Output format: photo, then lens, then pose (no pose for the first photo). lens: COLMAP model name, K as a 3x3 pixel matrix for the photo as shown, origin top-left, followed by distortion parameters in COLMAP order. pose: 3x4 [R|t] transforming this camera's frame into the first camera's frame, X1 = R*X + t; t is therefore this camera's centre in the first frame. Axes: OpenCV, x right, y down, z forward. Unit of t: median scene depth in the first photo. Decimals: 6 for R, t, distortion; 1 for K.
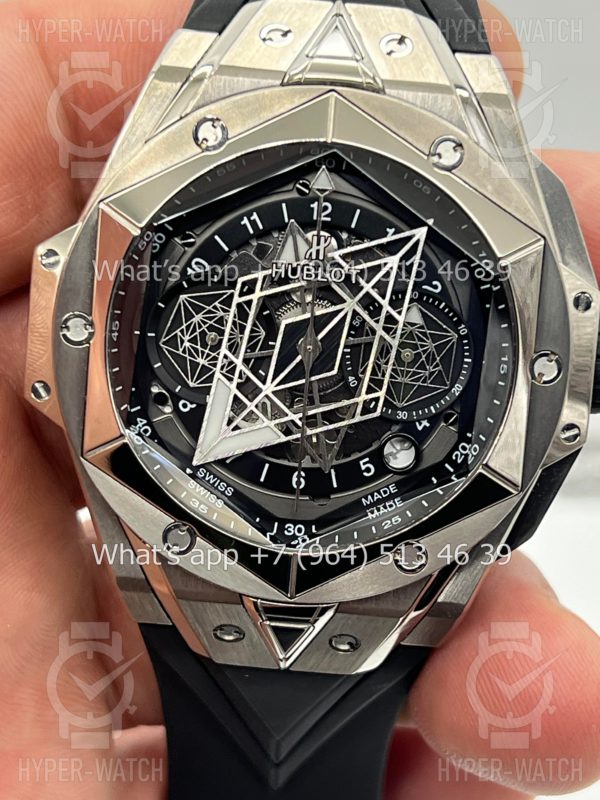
lens RADIAL K [[1933.4, 0, 296.6], [0, 1933.4, 400.2], [0, 0, 1]] dist [0.248989, 0.000000]
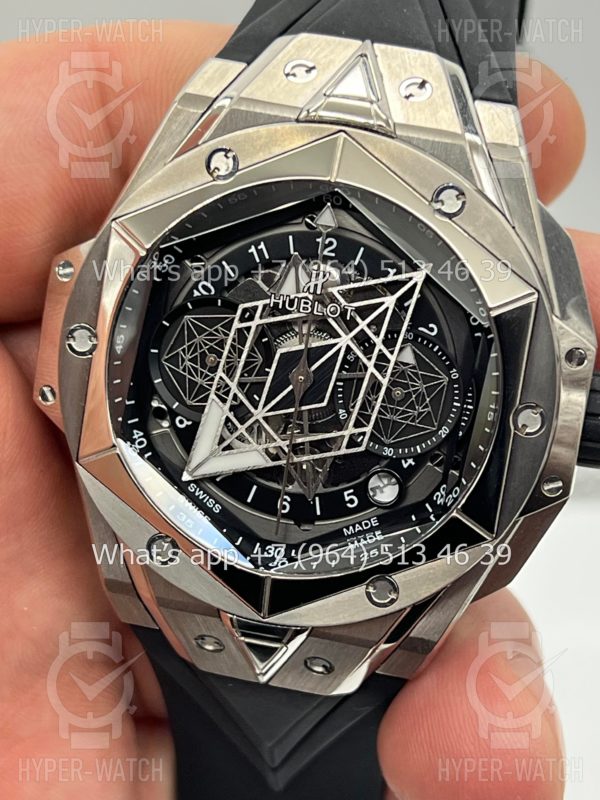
lens RADIAL K [[1933.4, 0, 298.8], [0, 1933.4, 395.9], [0, 0, 1]] dist [0.248989, 0.000000]
pose [[0.986956, 0.093537, -0.131030, 0.139287], [-0.090290, 0.995448, 0.030515, -0.048490], [0.133288, -0.018286, 0.990909, -0.016787]]
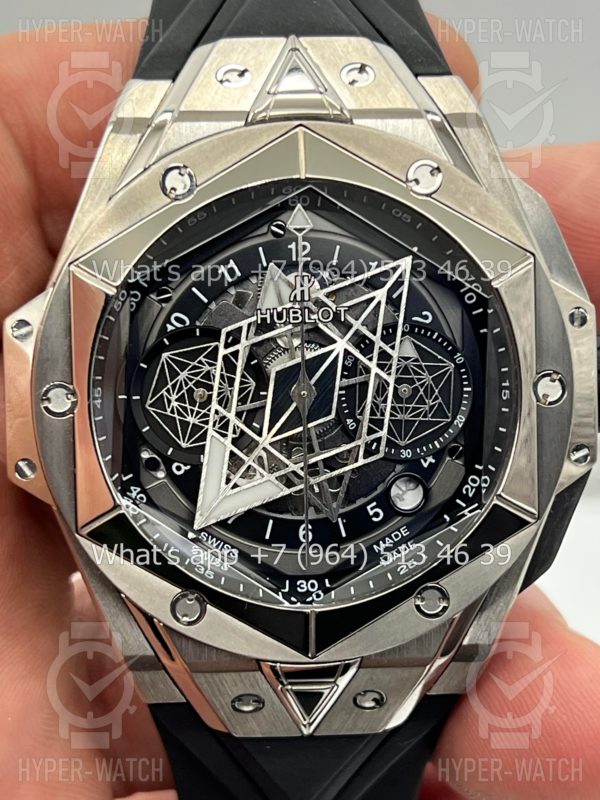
lens RADIAL K [[1933.4, 0, 300.6], [0, 1933.4, 399.5], [0, 0, 1]] dist [0.248989, 0.000000]
pose [[0.992673, -0.105500, 0.058911, -0.051039], [0.107900, 0.993391, -0.039150, 0.013000], [-0.054391, 0.045220, 0.997495, 0.045868]]
